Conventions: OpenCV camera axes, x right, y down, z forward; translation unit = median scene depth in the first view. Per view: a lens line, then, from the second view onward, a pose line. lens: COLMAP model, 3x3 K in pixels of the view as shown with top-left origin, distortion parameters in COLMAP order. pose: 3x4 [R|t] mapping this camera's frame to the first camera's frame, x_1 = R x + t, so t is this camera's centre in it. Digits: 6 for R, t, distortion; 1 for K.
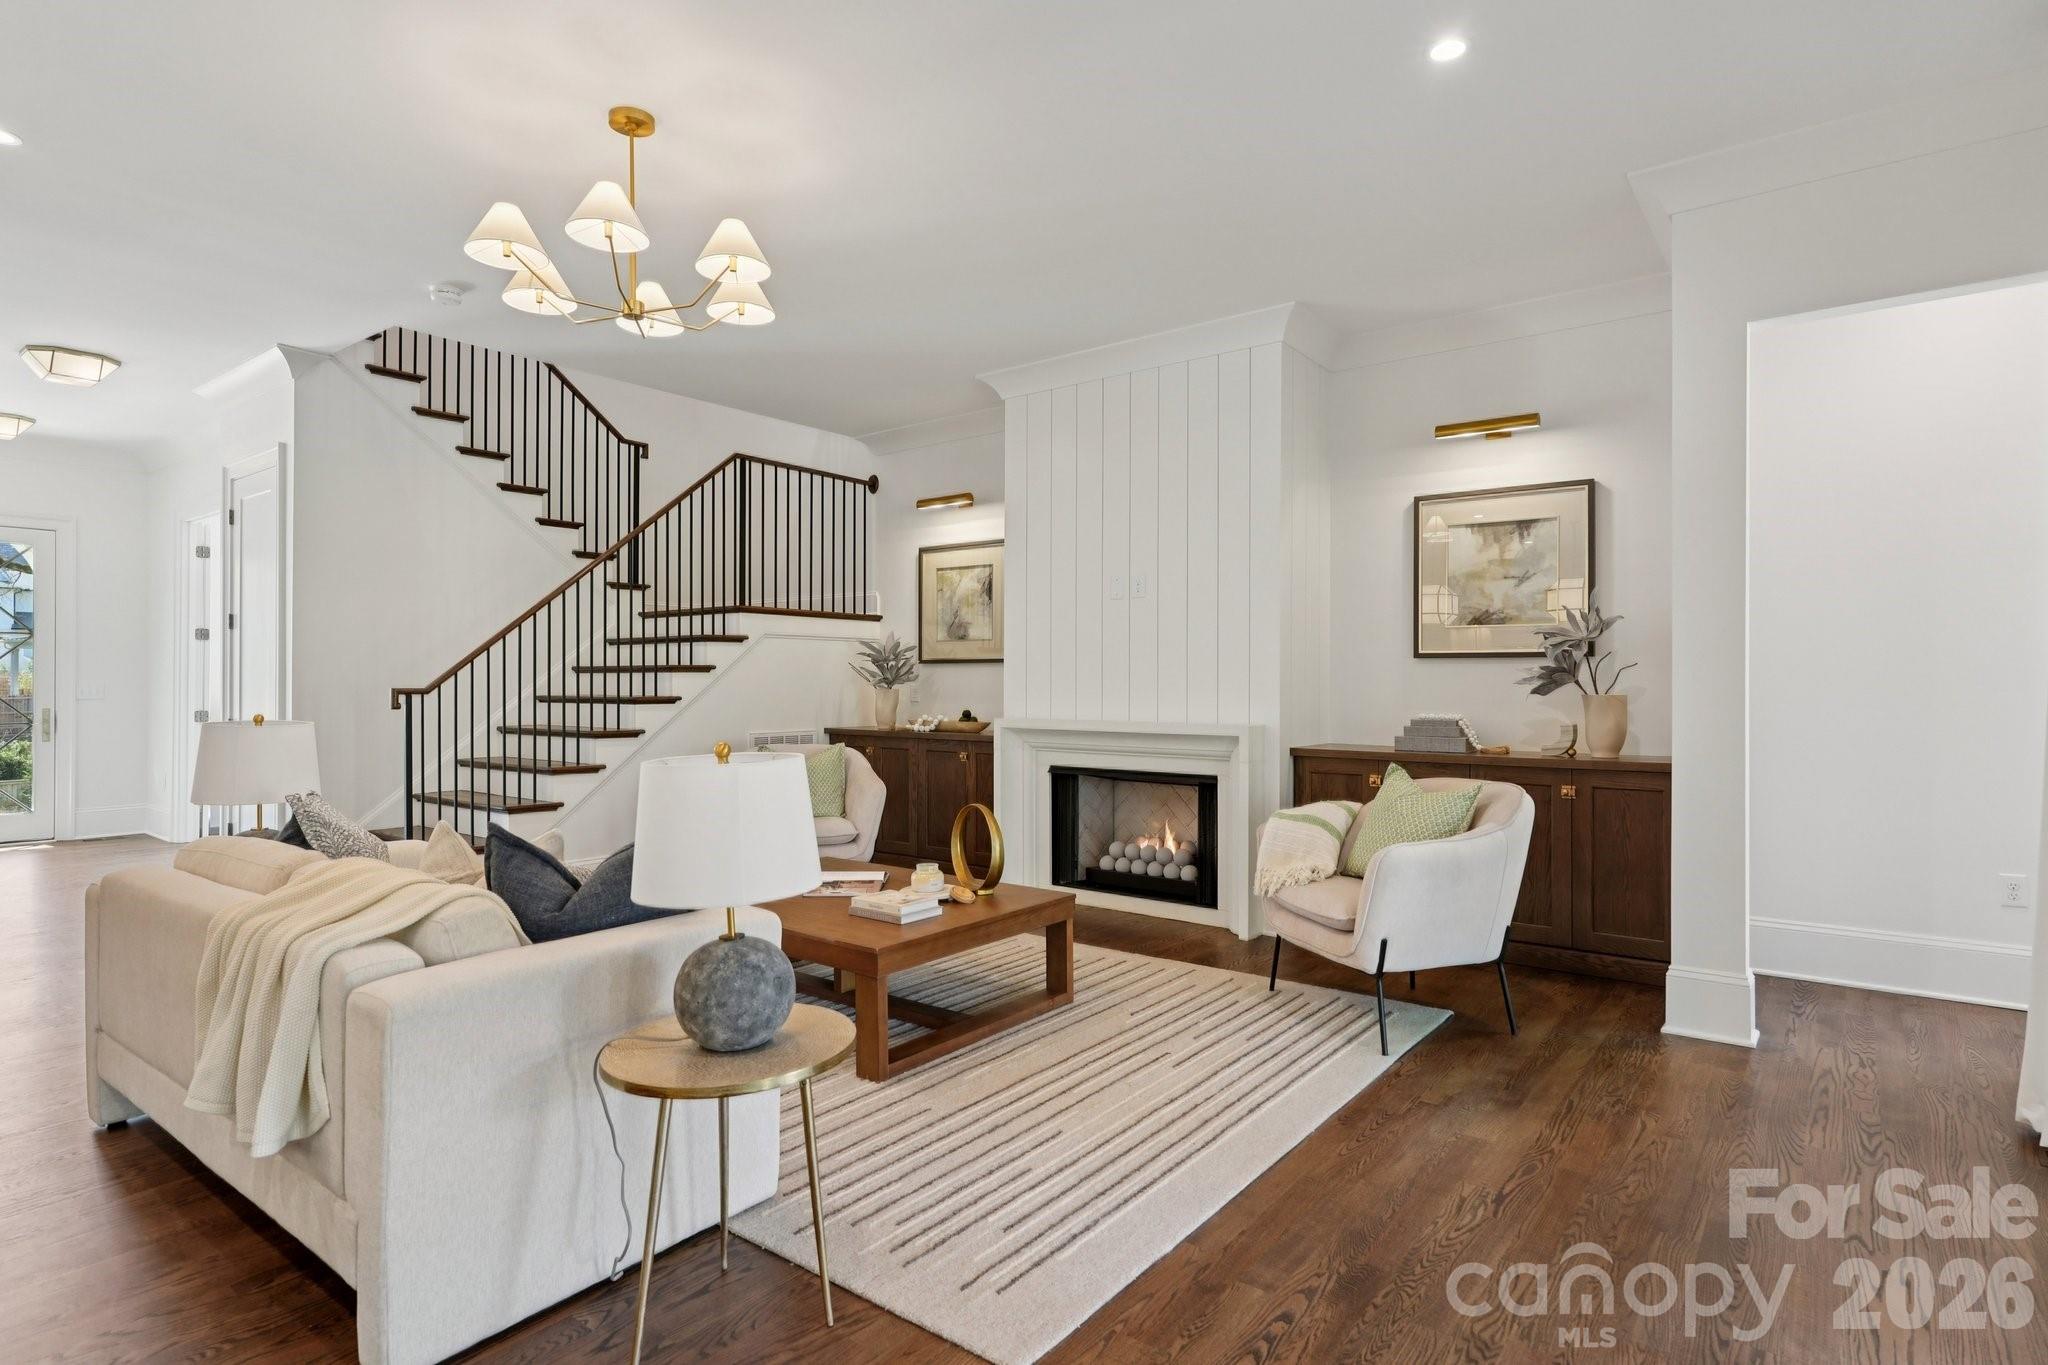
lens RADIAL K [[1055.8, 0, 1032.9], [0, 1055.8, 673.5], [0, 0, 1]] dist [0.002766, 0.000845]
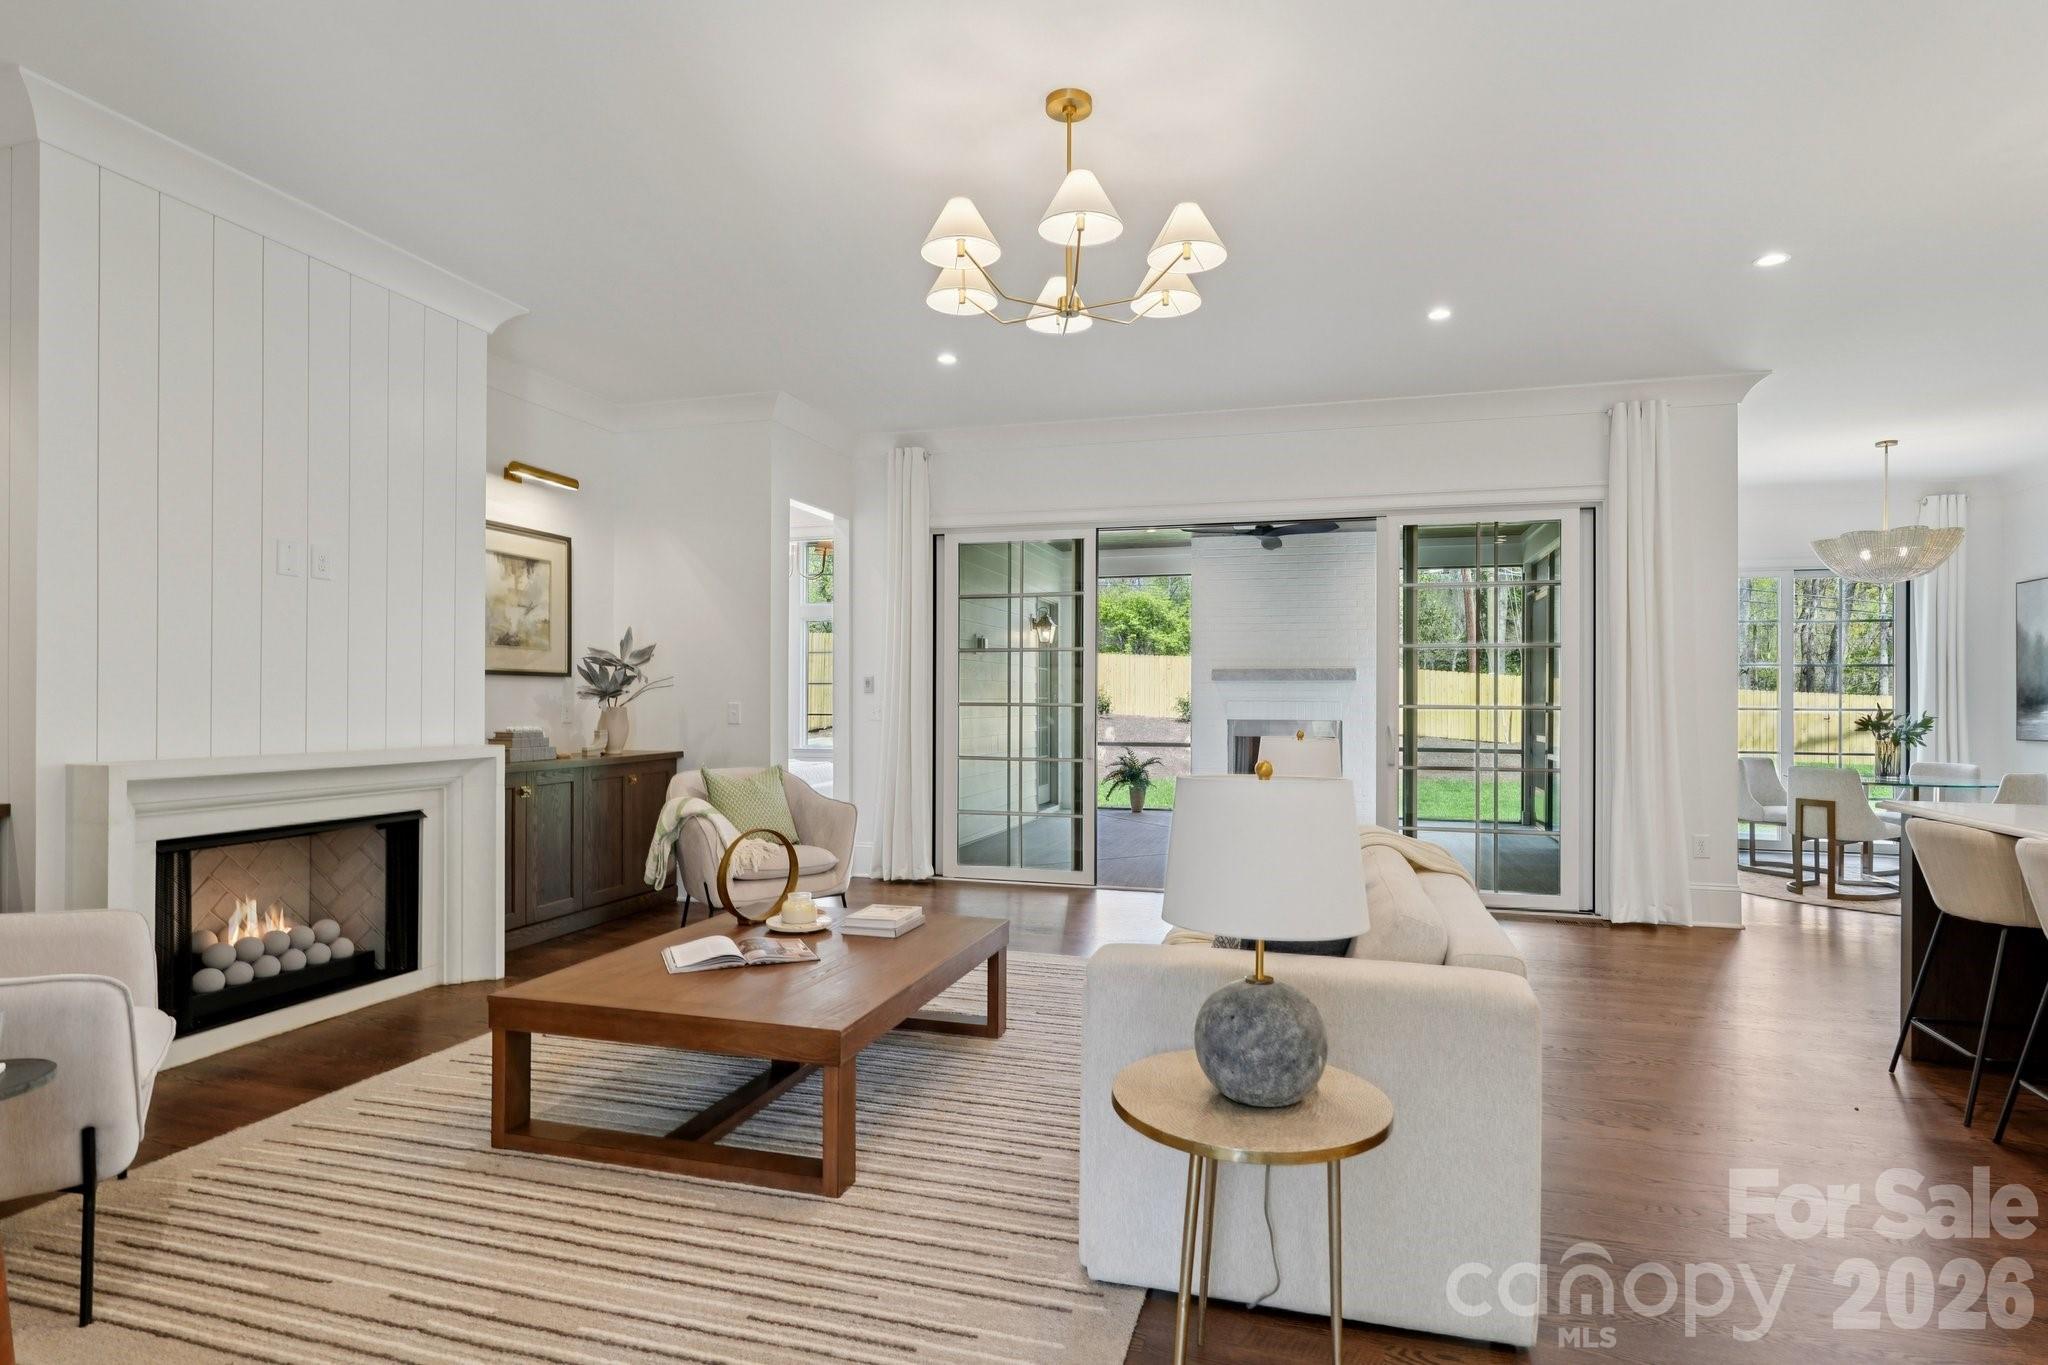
lens RADIAL K [[1054.8, 0, 1022.3], [0, 1054.8, 695.4], [0, 0, 1]] dist [0.004345, 0.000535]
pose [[-0.349823, -0.000087, 0.936816, -0.784622], [-0.012325, 0.999914, -0.004509, 0.004361], [-0.936735, -0.013124, -0.349794, 0.856474]]
